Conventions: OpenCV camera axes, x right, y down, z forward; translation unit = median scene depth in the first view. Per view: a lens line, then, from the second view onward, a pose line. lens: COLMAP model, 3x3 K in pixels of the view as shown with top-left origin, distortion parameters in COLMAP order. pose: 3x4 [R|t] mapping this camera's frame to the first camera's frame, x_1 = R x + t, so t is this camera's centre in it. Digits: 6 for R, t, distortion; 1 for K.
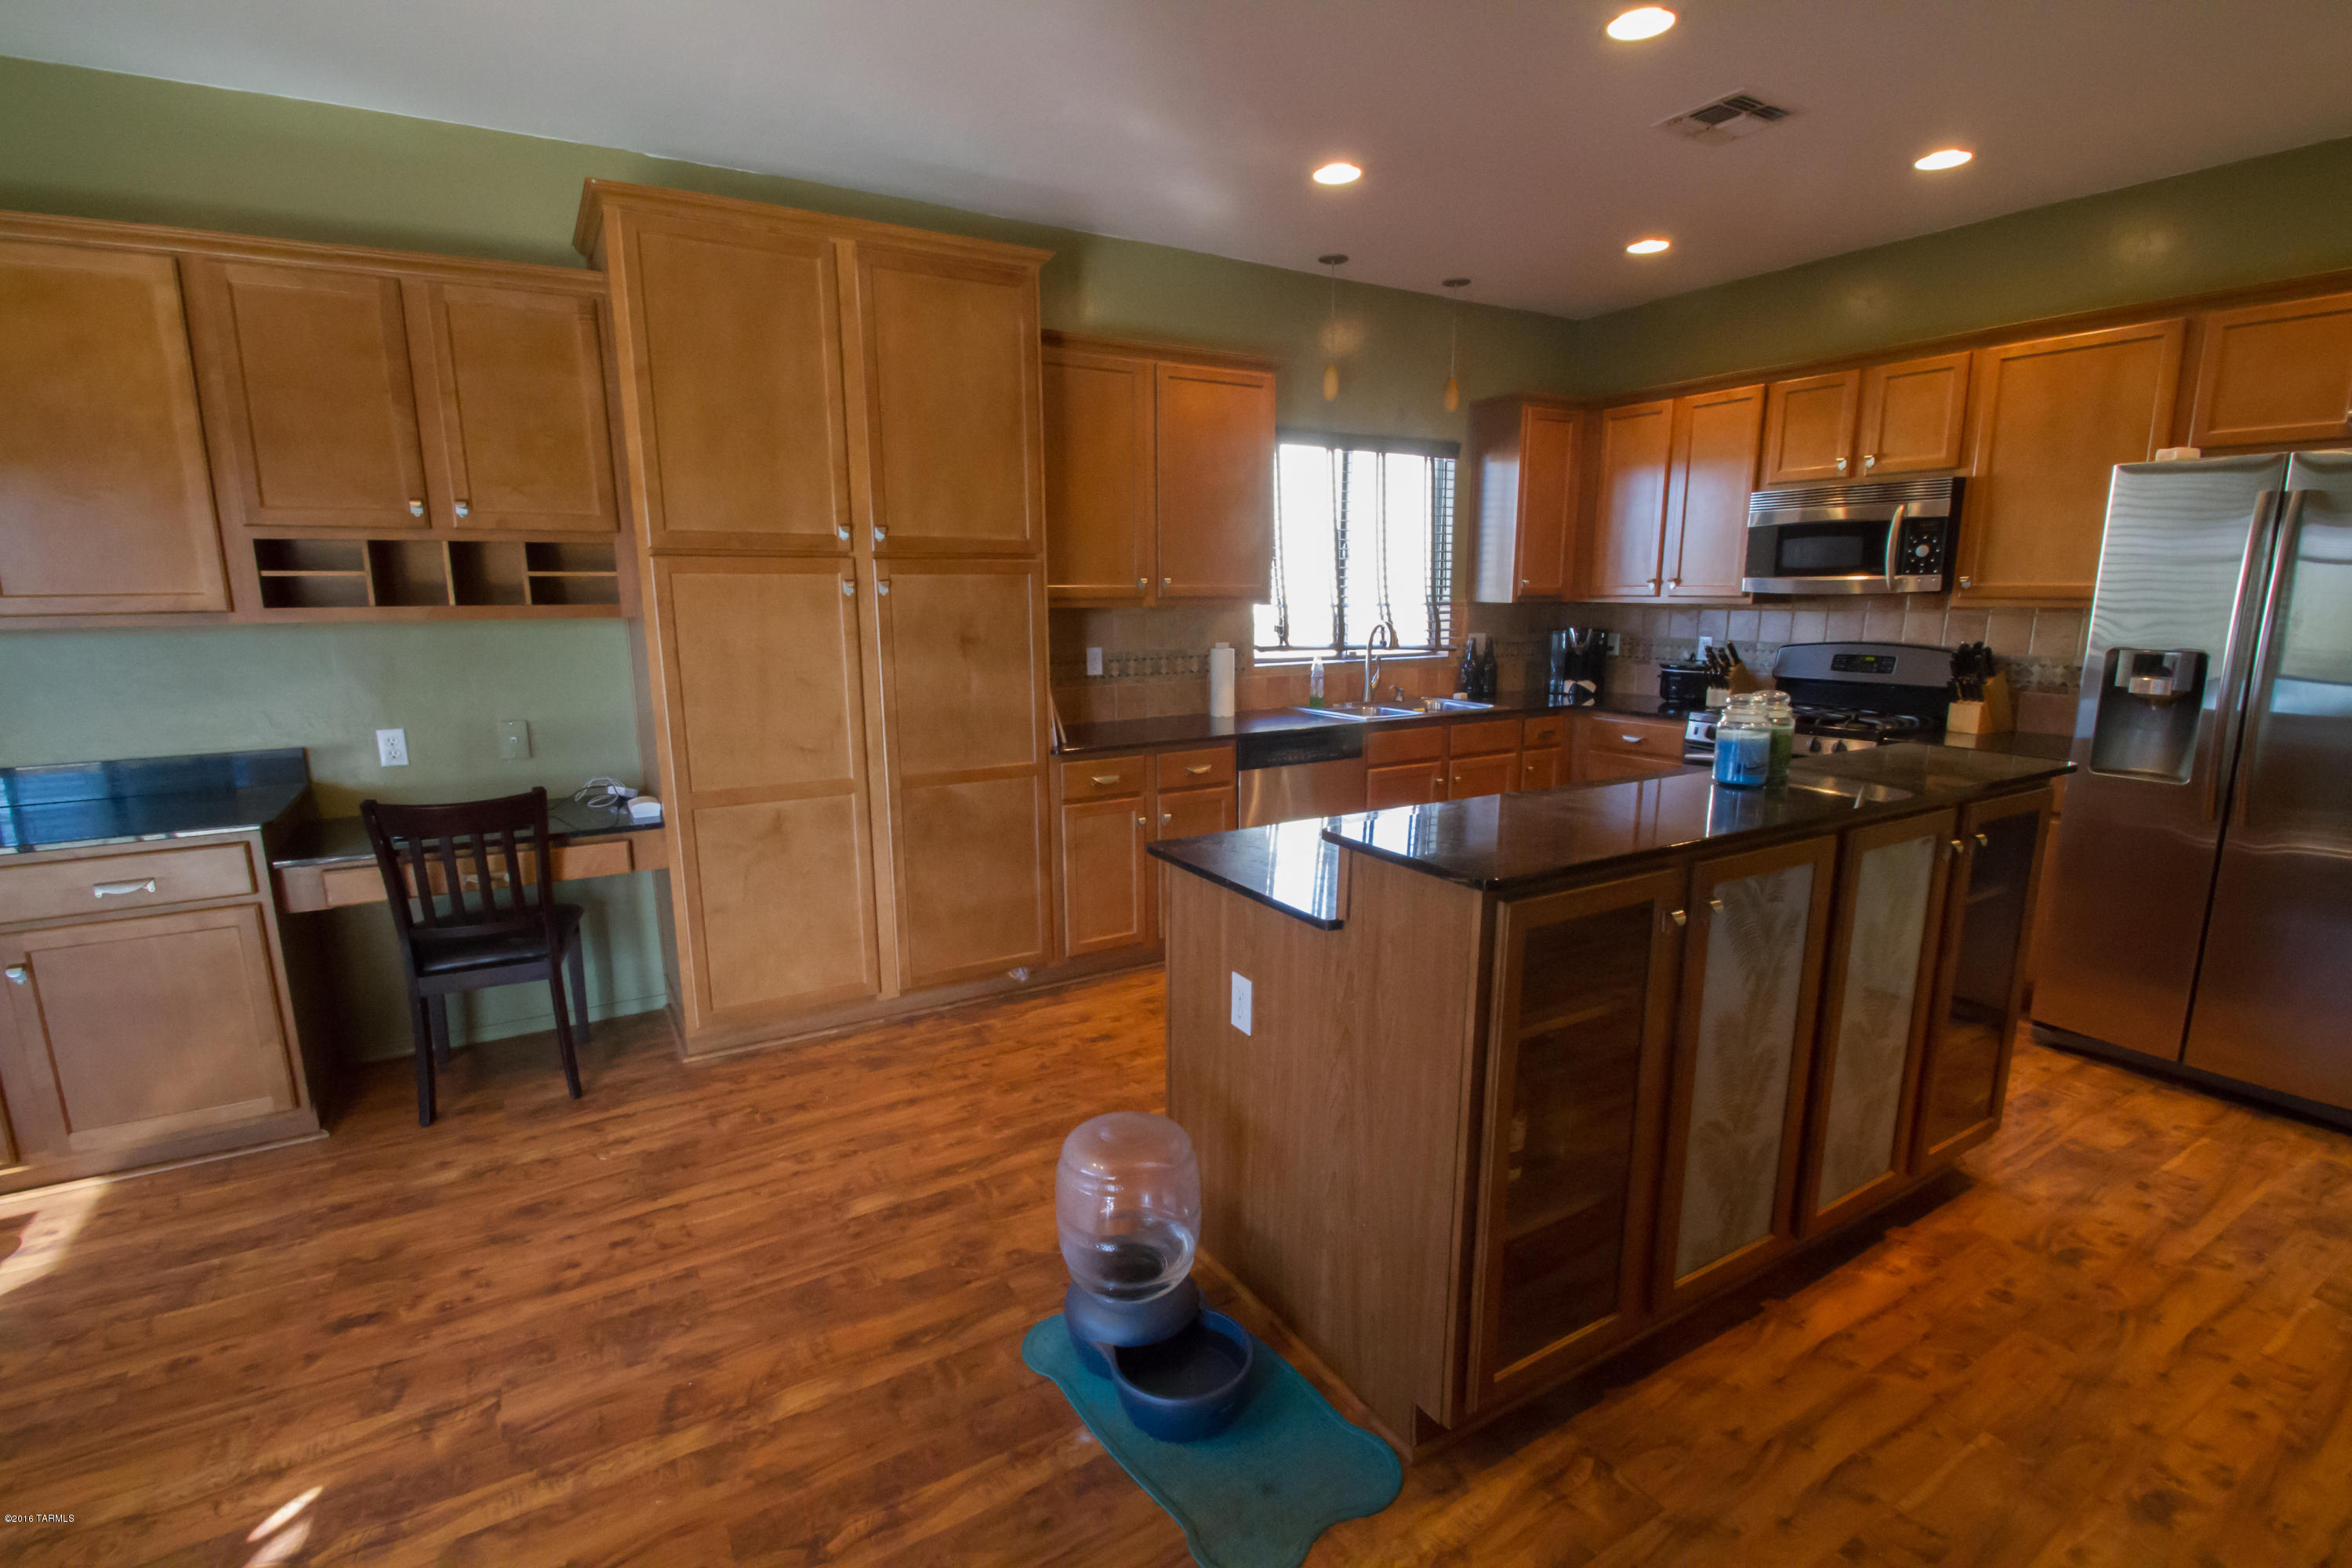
lens RADIAL K [[1092.4, 0, 1188.5], [0, 1092.4, 778.2], [0, 0, 1]] dist [-0.005856, -0.001474]
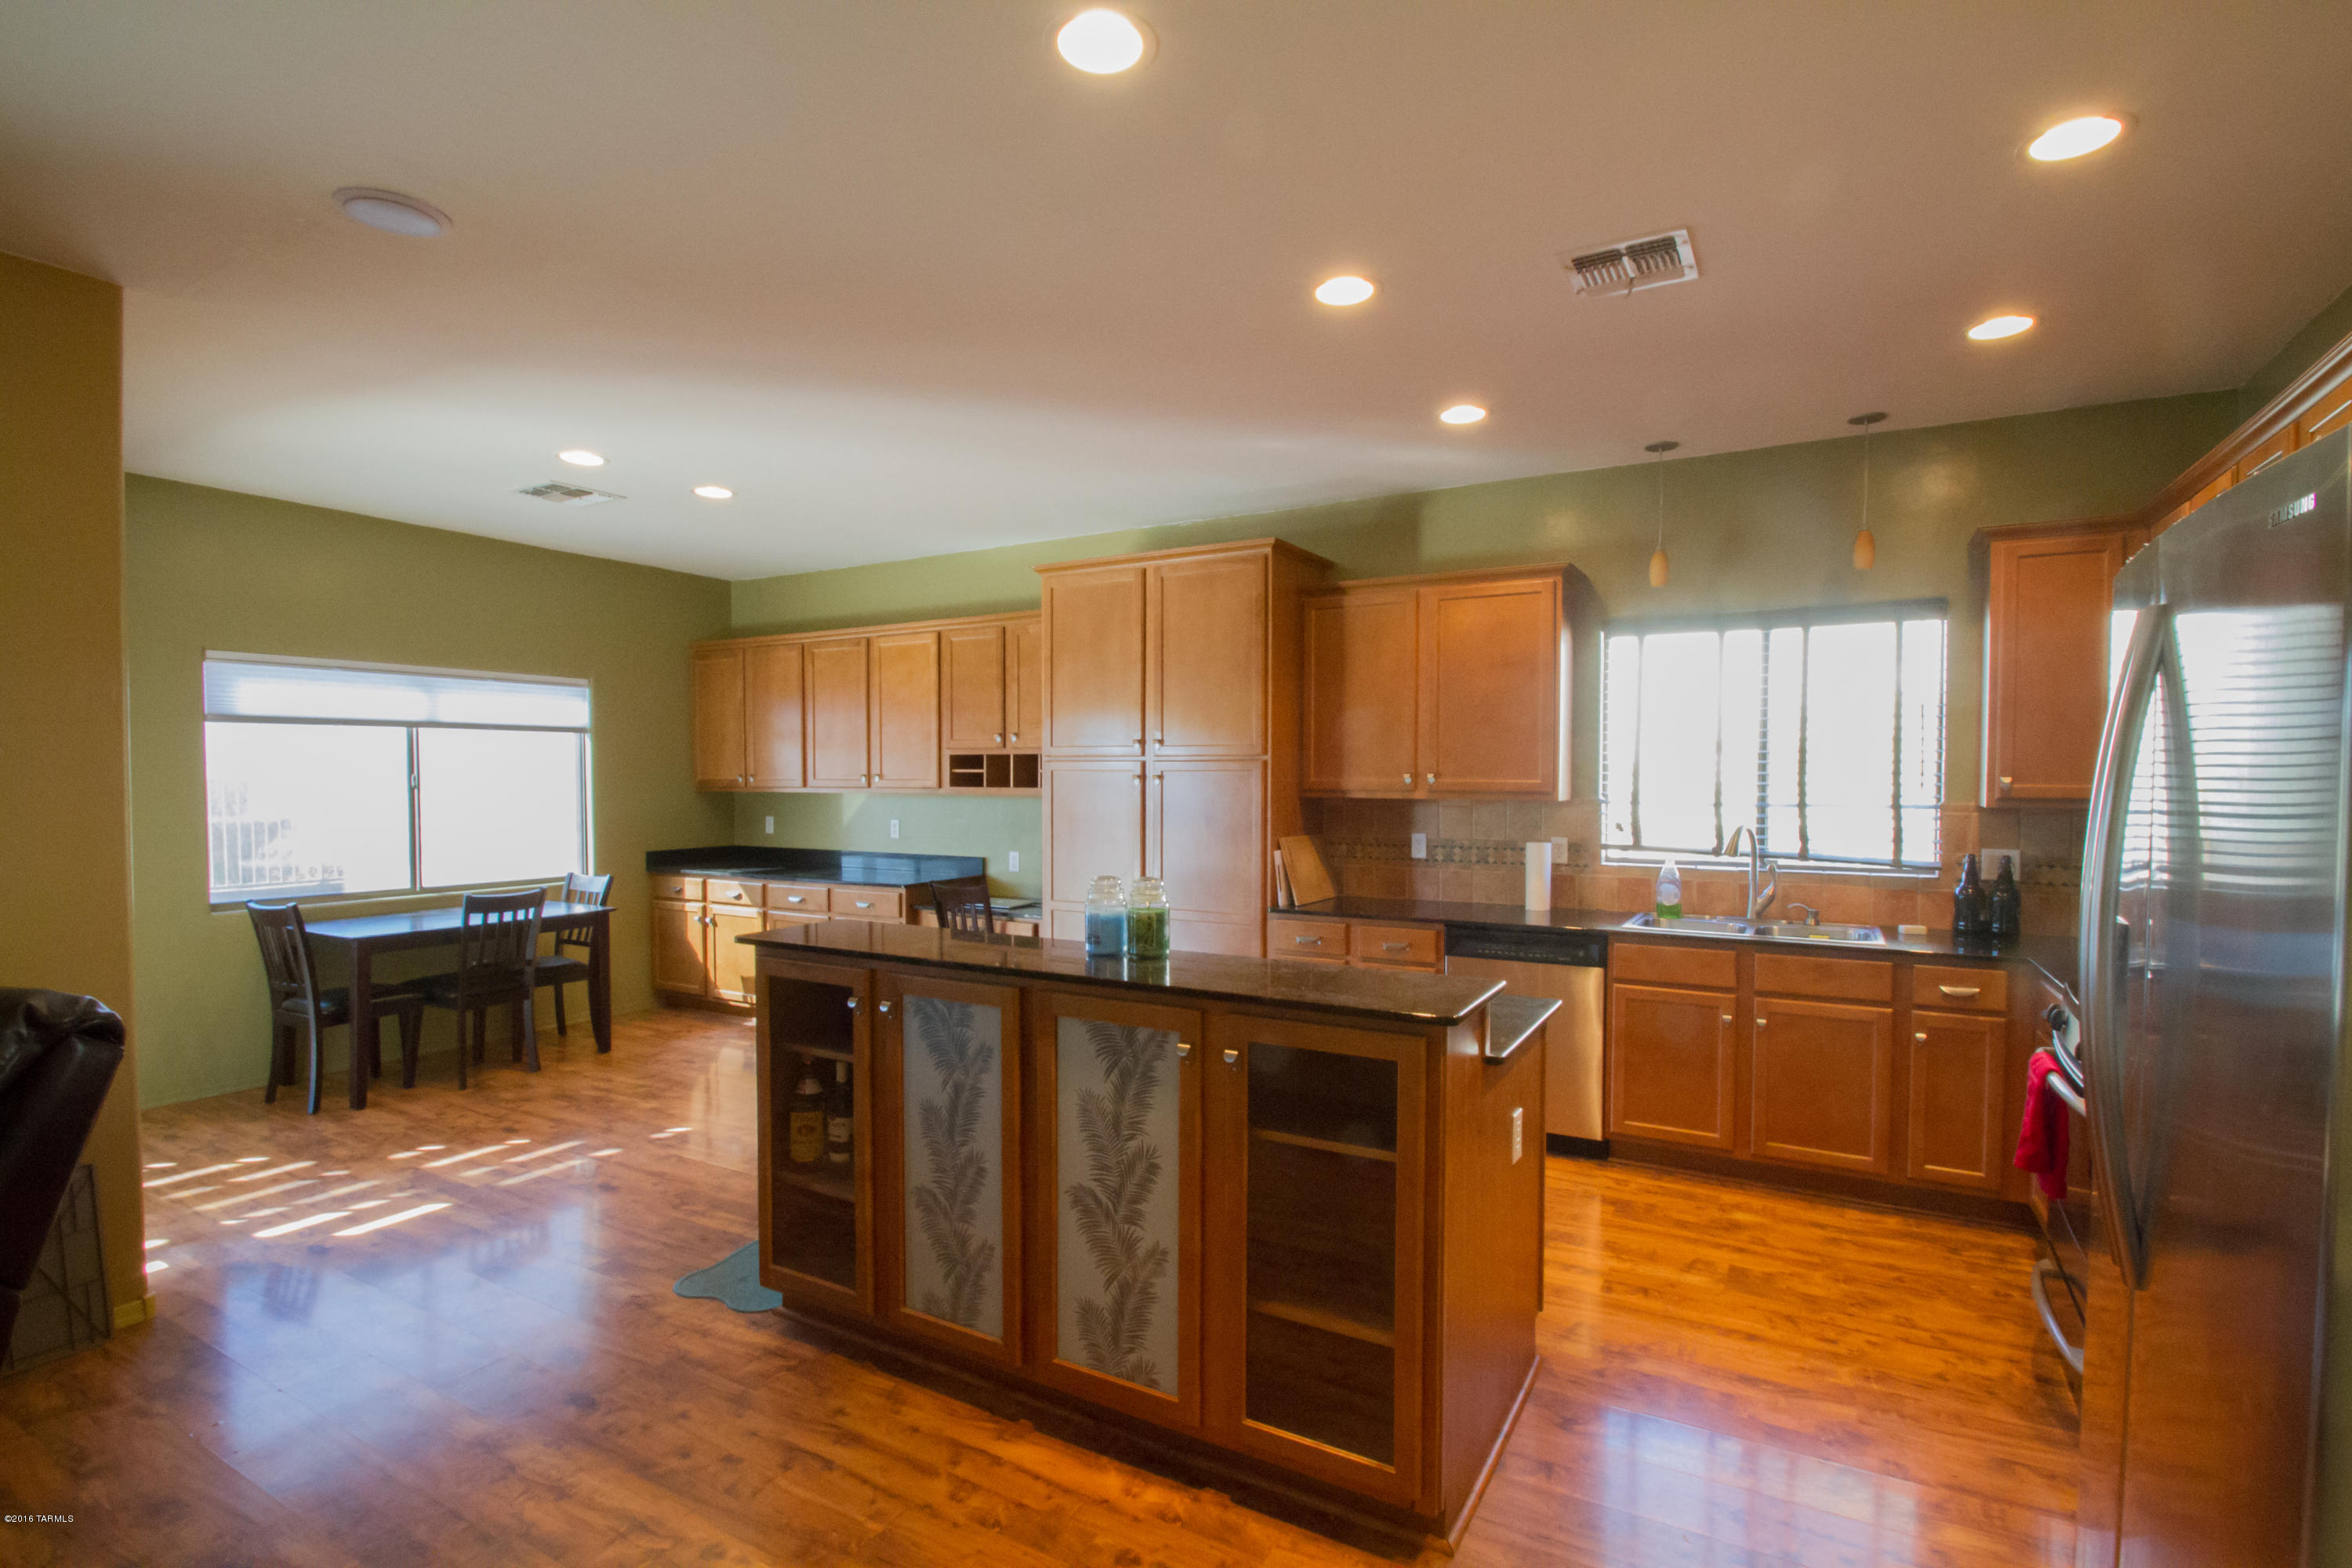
lens RADIAL K [[1092.4, 0, 1231.9], [0, 1092.4, 793.8], [0, 0, 1]] dist [-0.005856, -0.001474]
pose [[0.504847, 0.018025, -0.863020, 0.825358], [-0.155376, 0.985350, -0.070312, -0.052627], [0.849110, 0.169590, 0.500252, 0.270318]]
